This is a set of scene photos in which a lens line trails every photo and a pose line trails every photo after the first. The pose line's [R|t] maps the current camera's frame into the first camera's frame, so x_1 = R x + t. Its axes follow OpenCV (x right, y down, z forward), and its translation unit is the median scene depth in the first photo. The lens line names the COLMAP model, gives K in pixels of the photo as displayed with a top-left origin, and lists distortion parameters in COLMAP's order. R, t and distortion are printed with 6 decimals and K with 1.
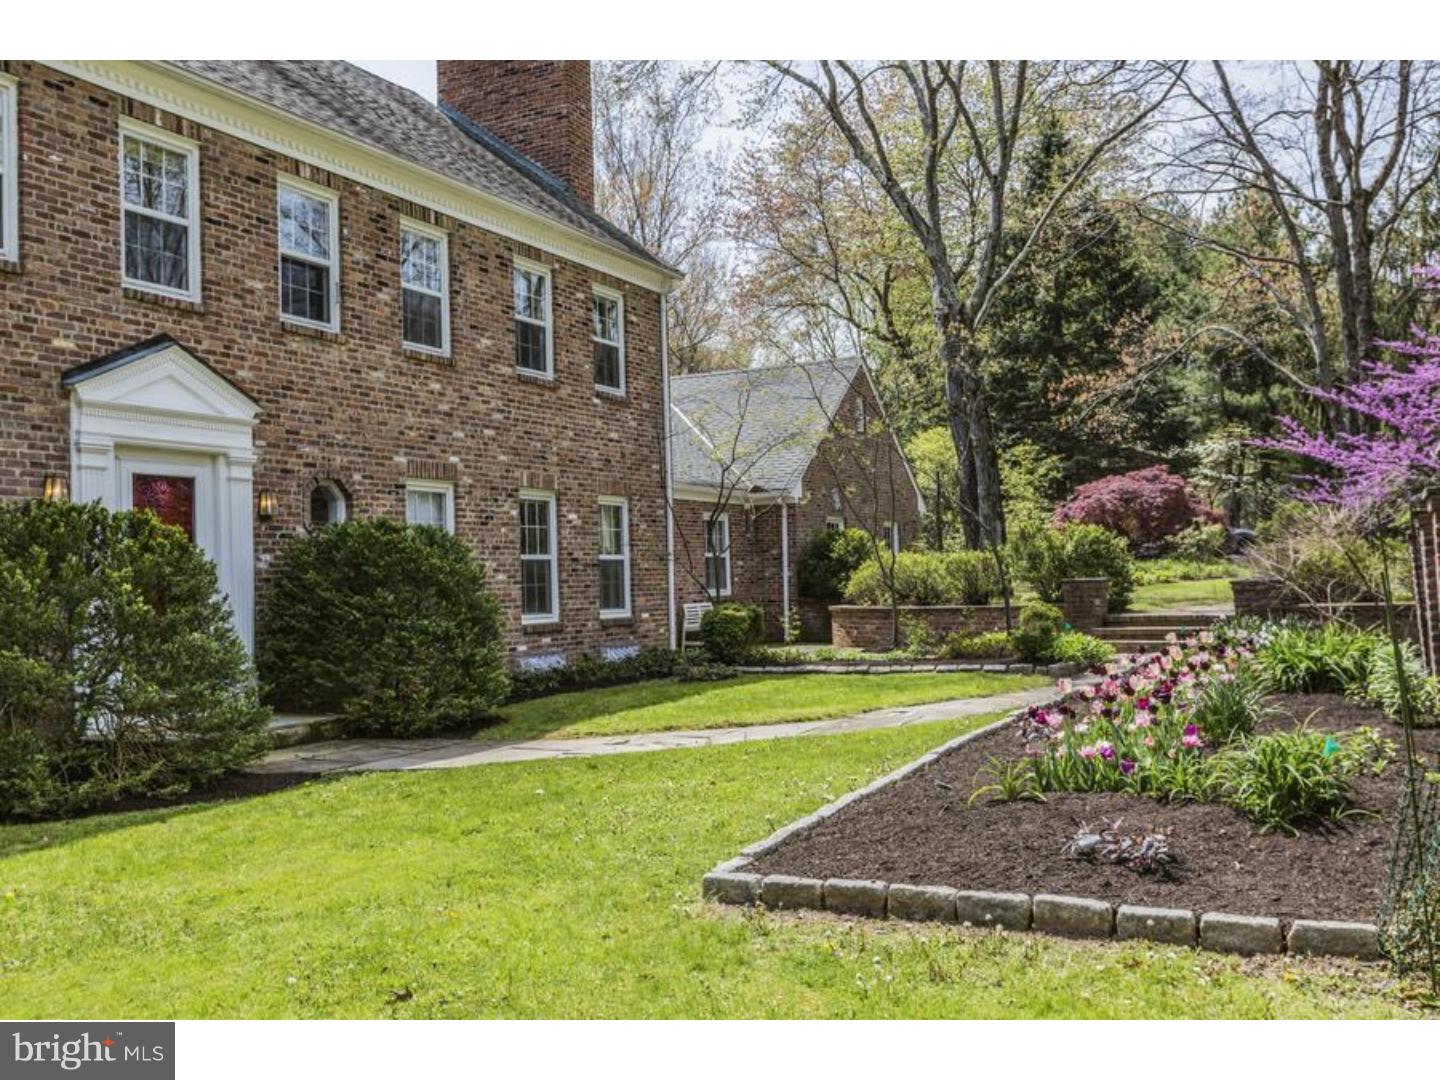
lens RADIAL K [[1330.6, 0, 720.0], [0, 1330.6, 540.0], [0, 0, 1]] dist [-0.113658, 0.245323]
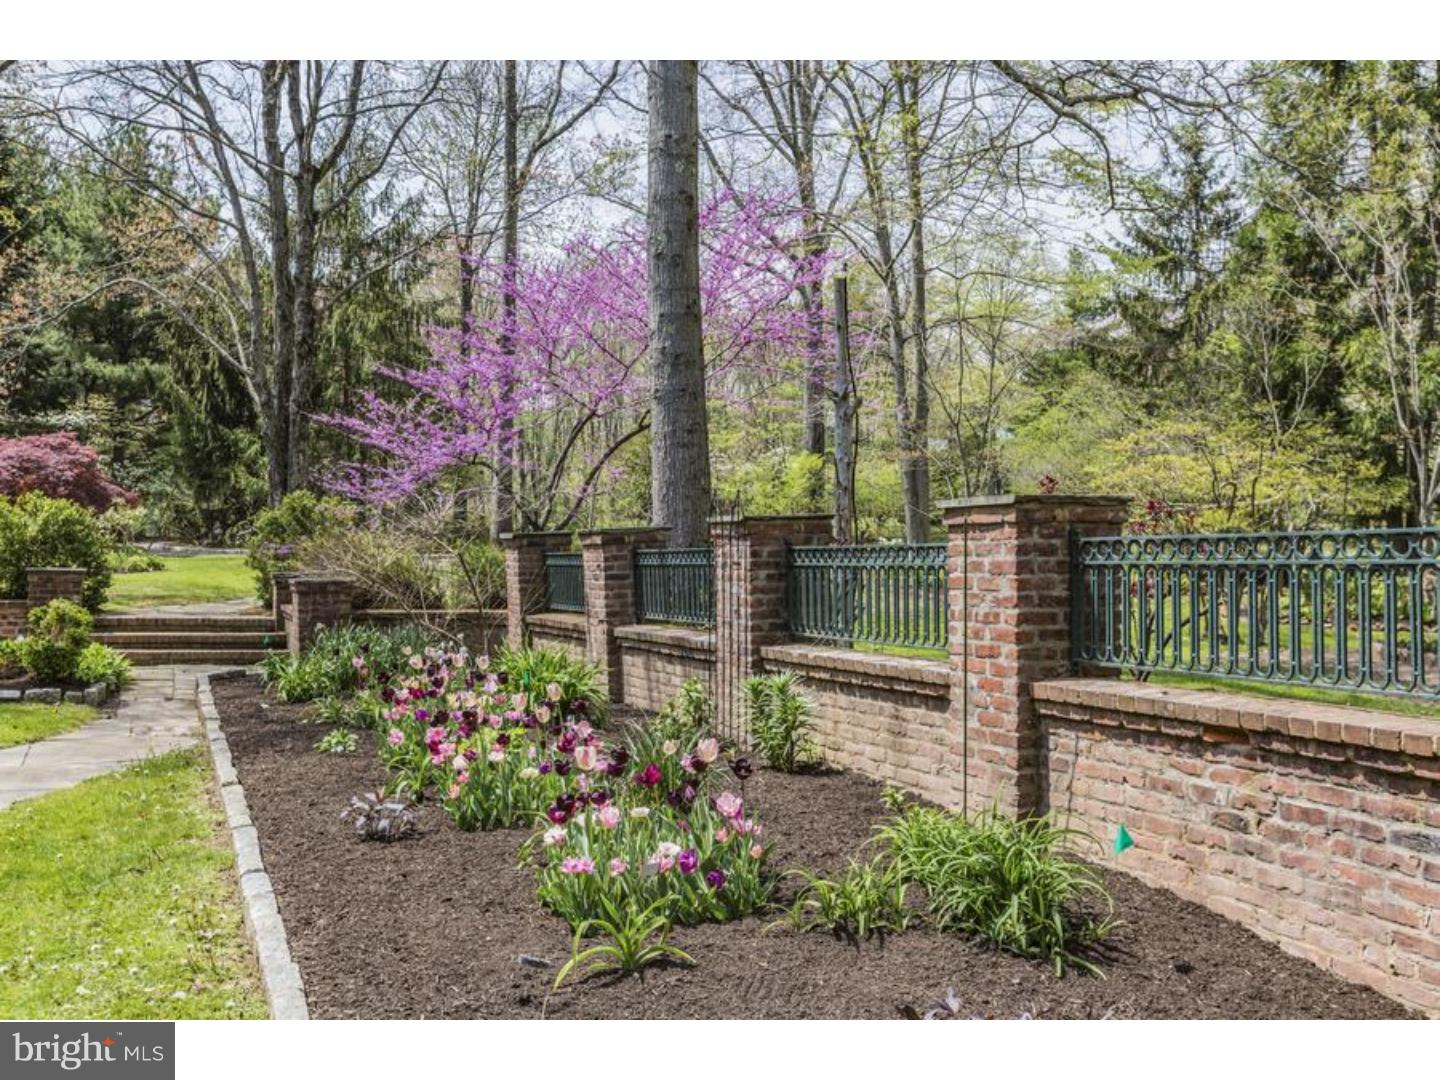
lens RADIAL K [[1377.6, 0, 720.0], [0, 1377.6, 540.0], [0, 0, 1]] dist [-0.023372, 0.004573]
pose [[0.650414, 0.053548, 0.757690, -0.048392], [-0.059954, 0.998019, -0.019067, 0.002999], [-0.757210, -0.033025, 0.652336, 0.119240]]
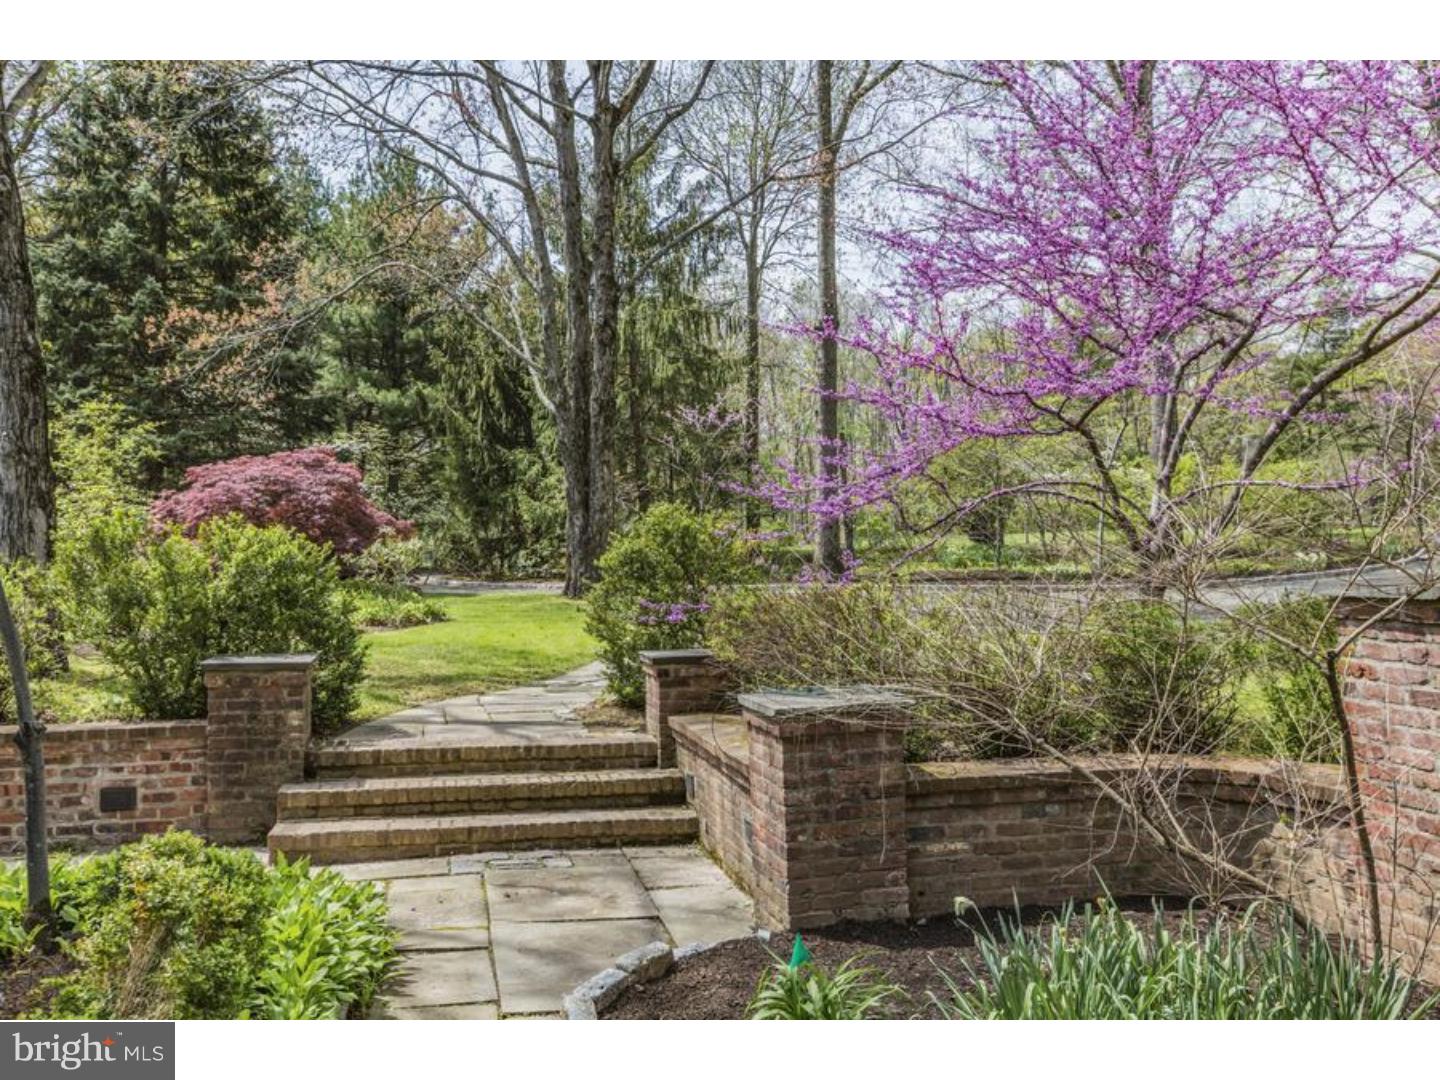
lens RADIAL K [[1236.2, 0, 720.0], [0, 1236.2, 540.0], [0, 0, 1]] dist [-0.015561, -0.017380]
pose [[0.763739, 0.045347, 0.643930, 0.087431], [-0.038394, 0.998955, -0.024812, -0.001850], [-0.644382, -0.005773, 0.764682, 0.390250]]
